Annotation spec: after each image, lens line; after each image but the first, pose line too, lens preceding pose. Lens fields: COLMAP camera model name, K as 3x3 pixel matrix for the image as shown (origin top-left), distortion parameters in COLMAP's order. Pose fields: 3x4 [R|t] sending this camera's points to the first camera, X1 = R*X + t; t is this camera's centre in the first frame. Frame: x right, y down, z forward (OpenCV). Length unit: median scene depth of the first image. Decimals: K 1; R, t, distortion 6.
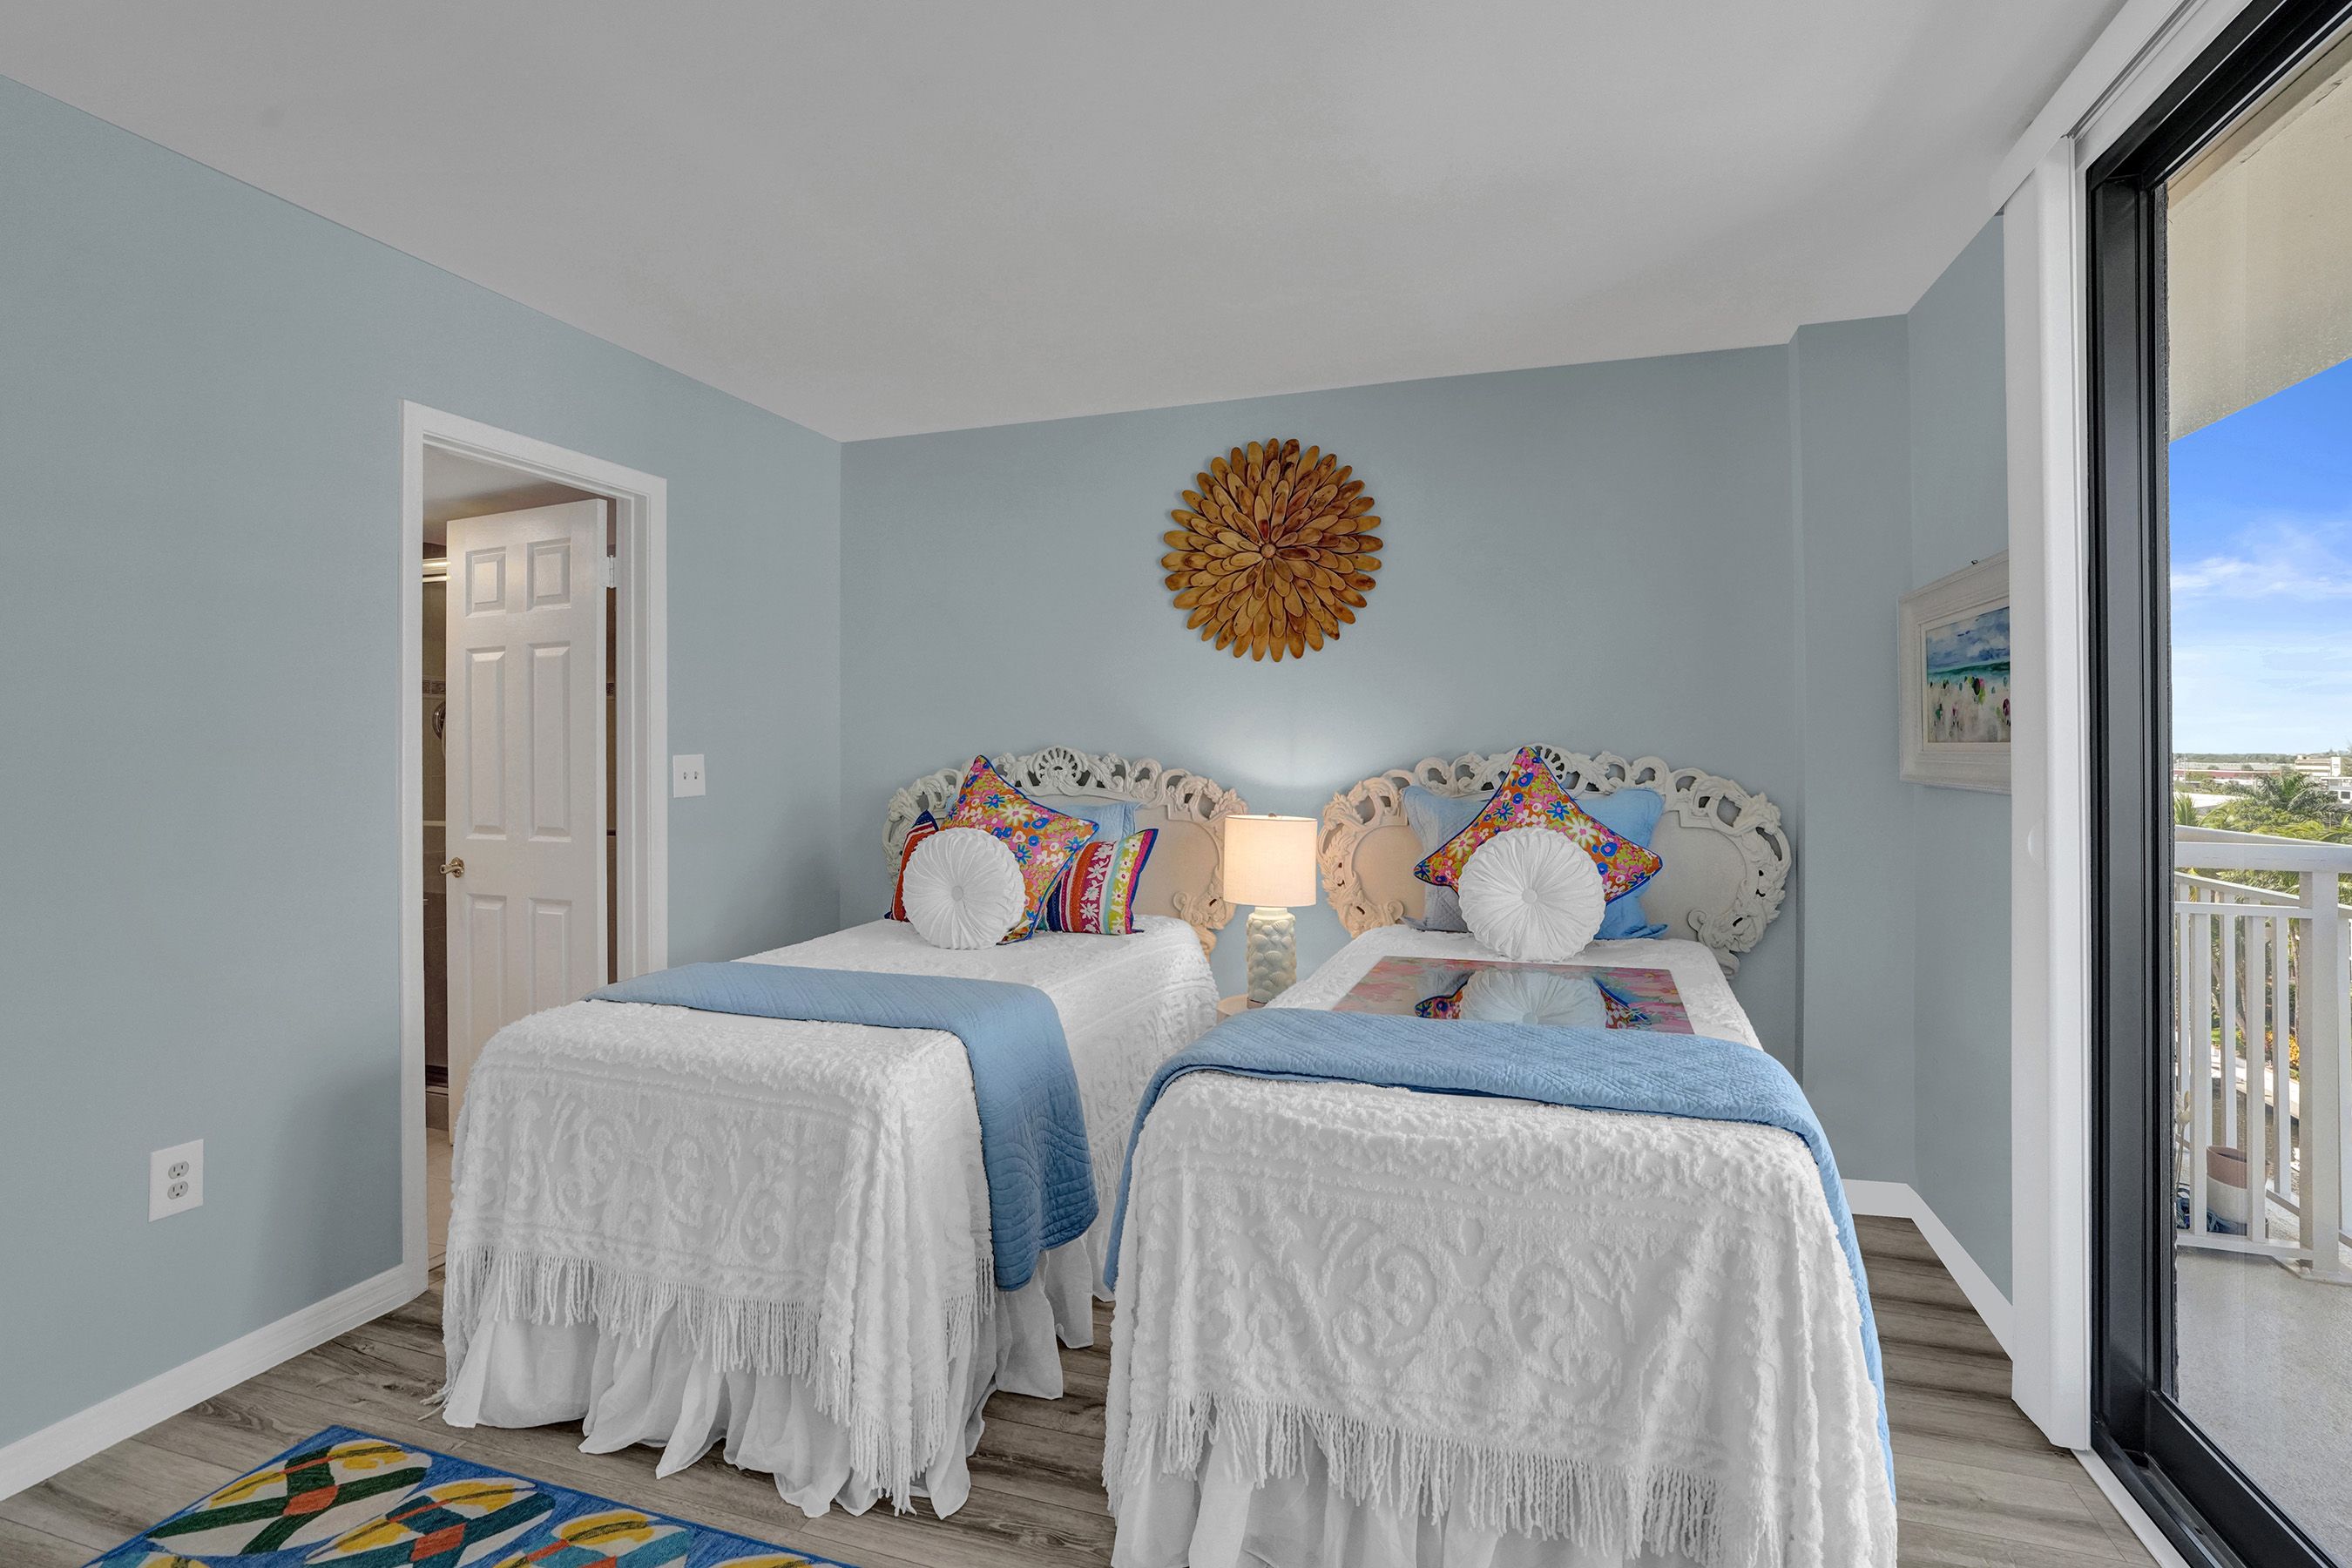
lens RADIAL K [[1119.2, 0, 1184.0], [0, 1119.2, 748.2], [0, 0, 1]] dist [-0.039076, 0.014849]
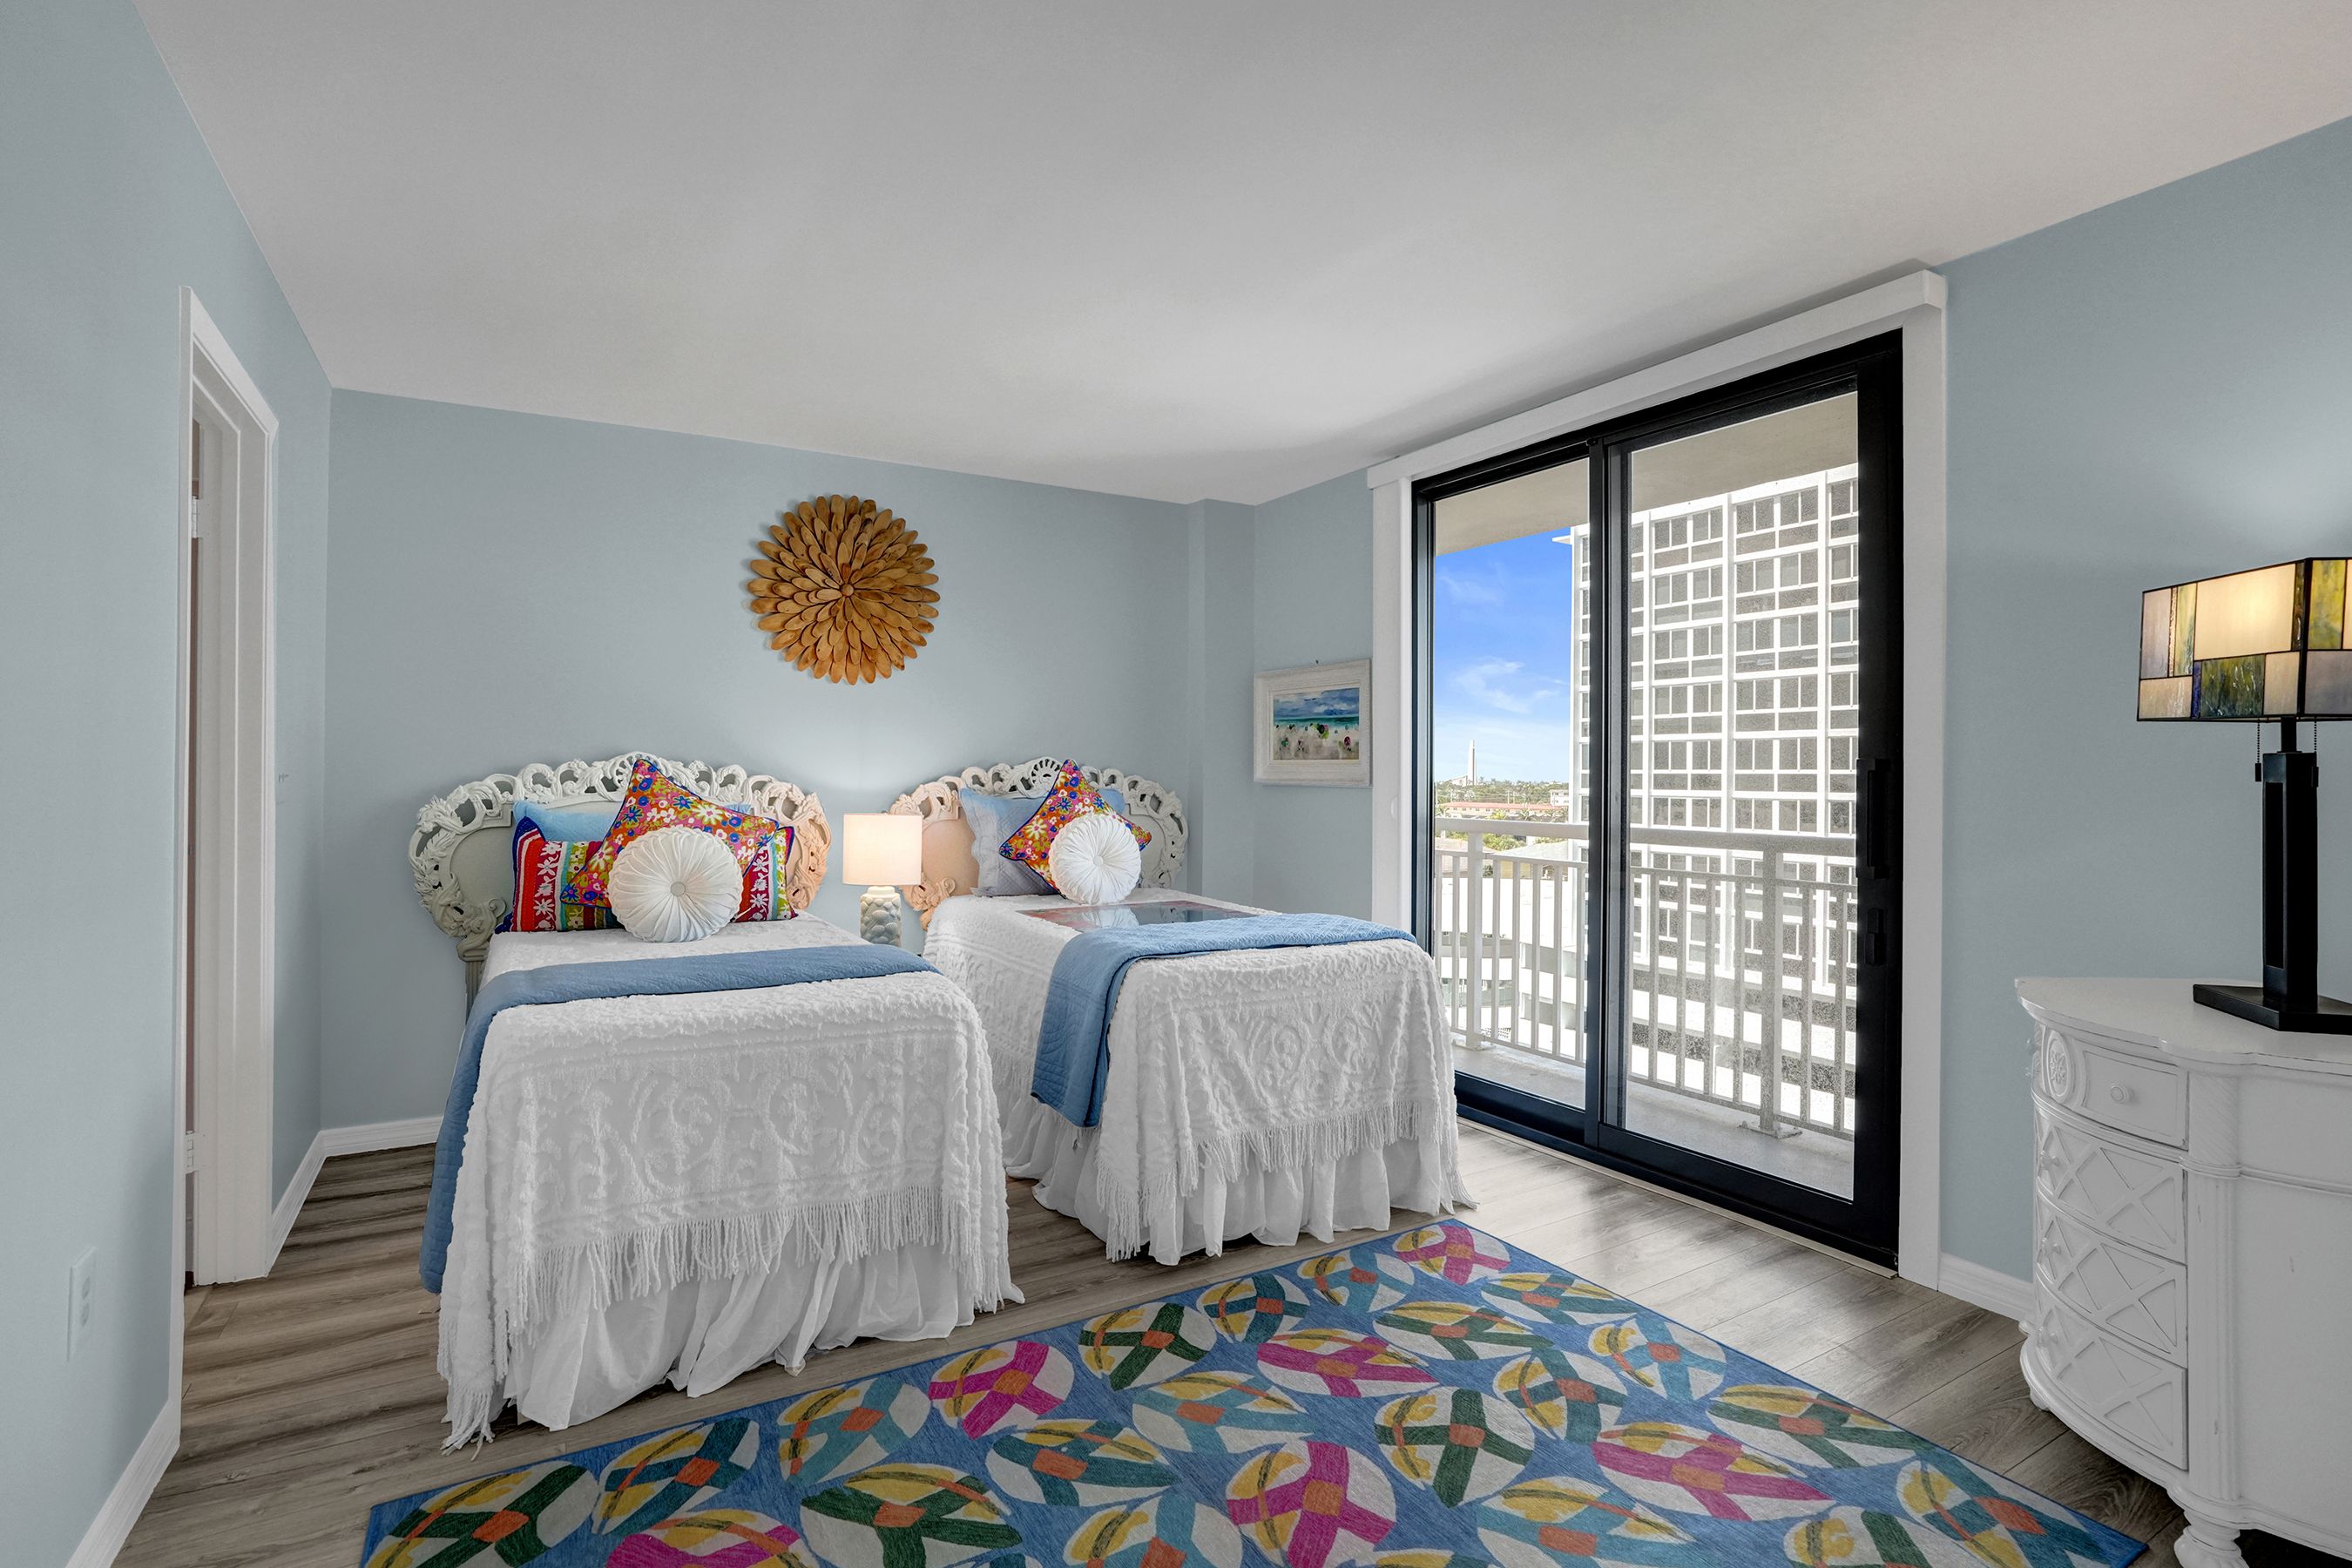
lens RADIAL K [[1119.2, 0, 1166.0], [0, 1119.2, 770.4], [0, 0, 1]] dist [-0.039076, 0.014849]
pose [[0.664662, 0.008371, 0.747098, -0.999583], [-0.008058, 0.999959, -0.004036, 0.026775], [-0.747101, -0.003338, 0.664702, -0.056860]]
